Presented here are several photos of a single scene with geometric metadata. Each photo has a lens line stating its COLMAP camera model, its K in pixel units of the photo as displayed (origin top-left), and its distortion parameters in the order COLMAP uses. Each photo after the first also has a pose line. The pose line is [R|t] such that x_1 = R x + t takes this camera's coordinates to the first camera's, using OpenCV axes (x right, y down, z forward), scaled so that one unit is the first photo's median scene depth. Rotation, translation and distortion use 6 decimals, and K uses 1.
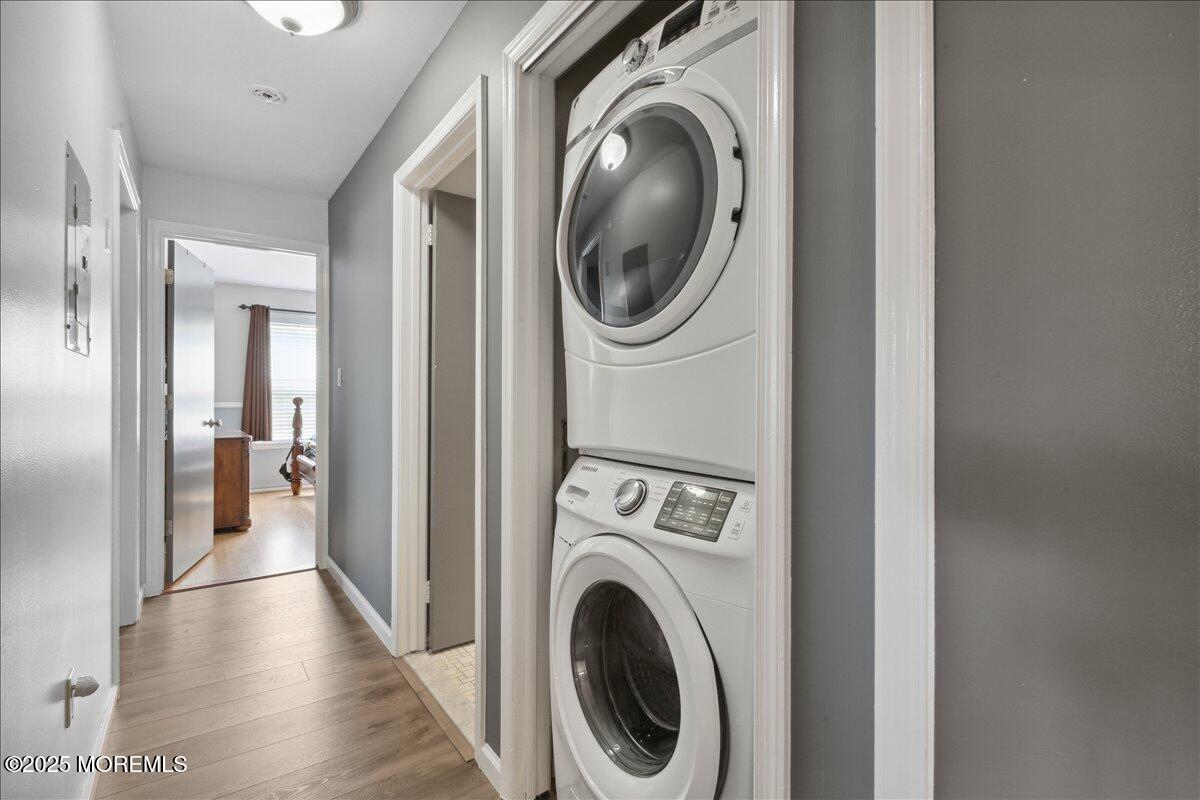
lens RADIAL K [[544.0, 0, 591.6], [0, 544.0, 396.9], [0, 0, 1]] dist [-0.003456, 0.000581]
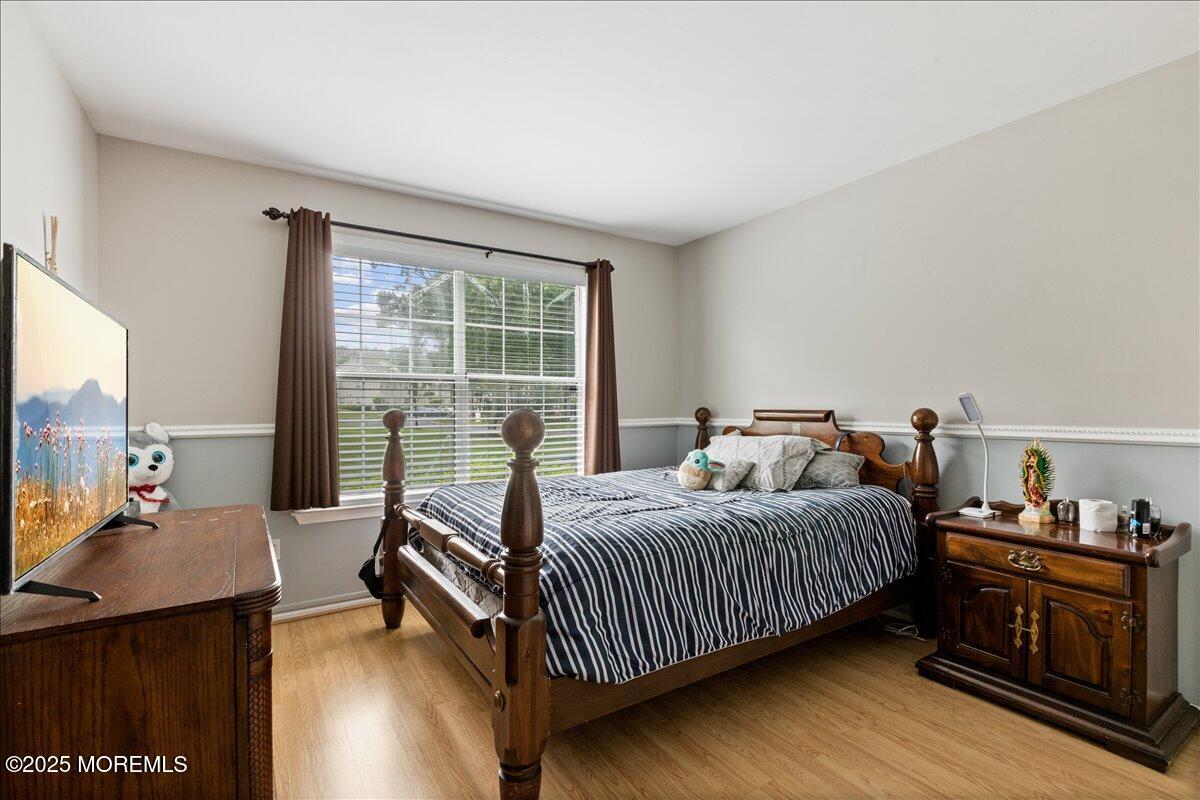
lens RADIAL K [[544.0, 0, 645.2], [0, 544.0, 420.7], [0, 0, 1]] dist [-0.003456, 0.000581]
pose [[0.999680, -0.001960, -0.025226, -0.331484], [0.002614, 0.999660, 0.025935, -0.003163], [0.025167, -0.025993, 0.999345, 0.571512]]
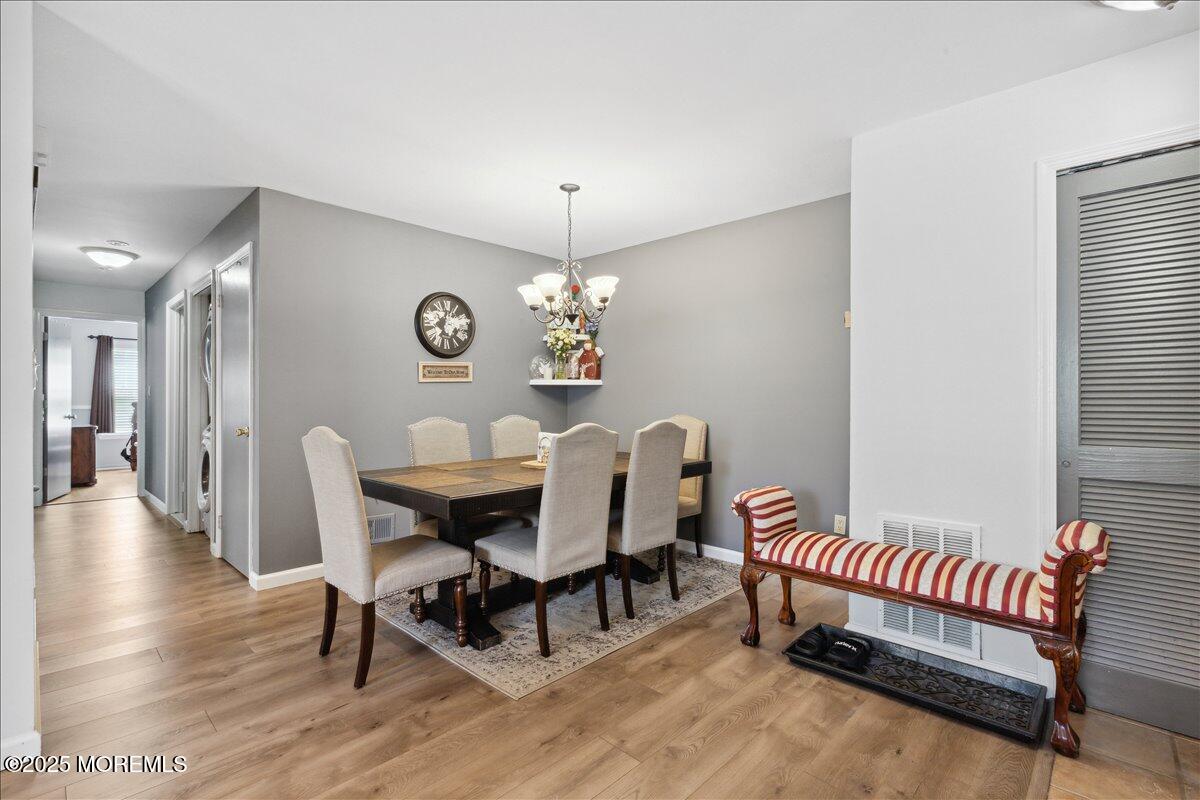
lens RADIAL K [[544.0, 0, 591.8], [0, 544.0, 394.7], [0, 0, 1]] dist [-0.003456, 0.000581]
pose [[0.984885, -0.007005, 0.173067, 0.397729], [0.008281, 0.999944, -0.006651, 0.001871], [-0.173011, 0.007984, 0.984888, -0.616802]]
